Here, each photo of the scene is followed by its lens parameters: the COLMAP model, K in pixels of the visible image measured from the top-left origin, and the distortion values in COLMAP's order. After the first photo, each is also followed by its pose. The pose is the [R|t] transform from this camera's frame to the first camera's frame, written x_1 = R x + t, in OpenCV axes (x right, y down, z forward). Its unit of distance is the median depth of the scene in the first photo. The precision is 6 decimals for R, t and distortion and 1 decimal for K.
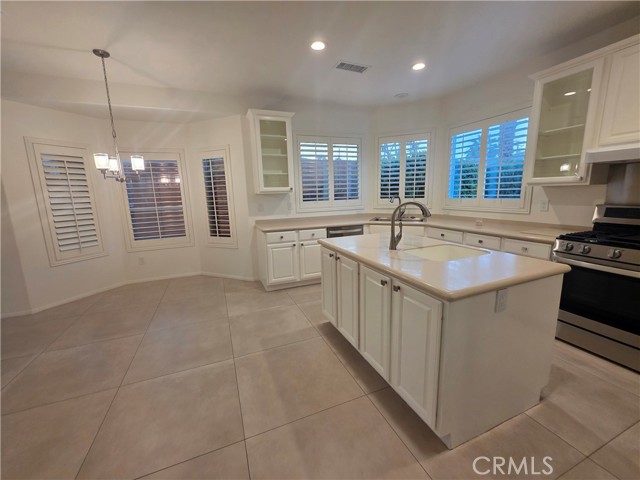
lens RADIAL K [[257.7, 0, 320.0], [0, 257.7, 238.9], [0, 0, 1]] dist [0.000997, -0.000015]
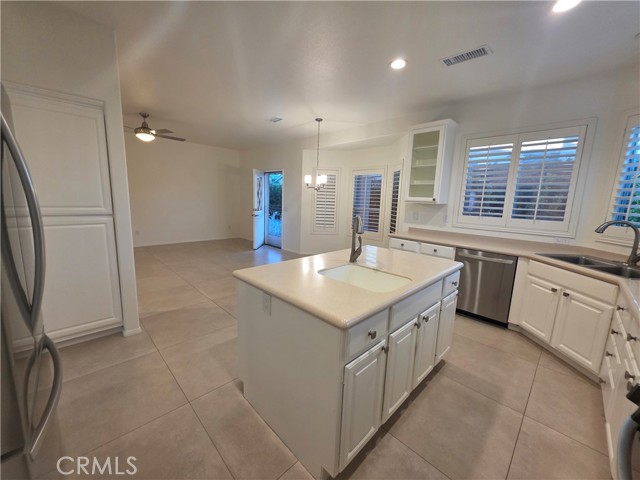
lens RADIAL K [[257.7, 0, 321.0], [0, 257.7, 239.0], [0, 0, 1]] dist [0.000997, -0.000015]
pose [[0.385701, 0.186064, -0.903668, 0.615439], [-0.208758, 0.971652, 0.110960, -0.071045], [0.898696, 0.145850, 0.413609, 0.250622]]
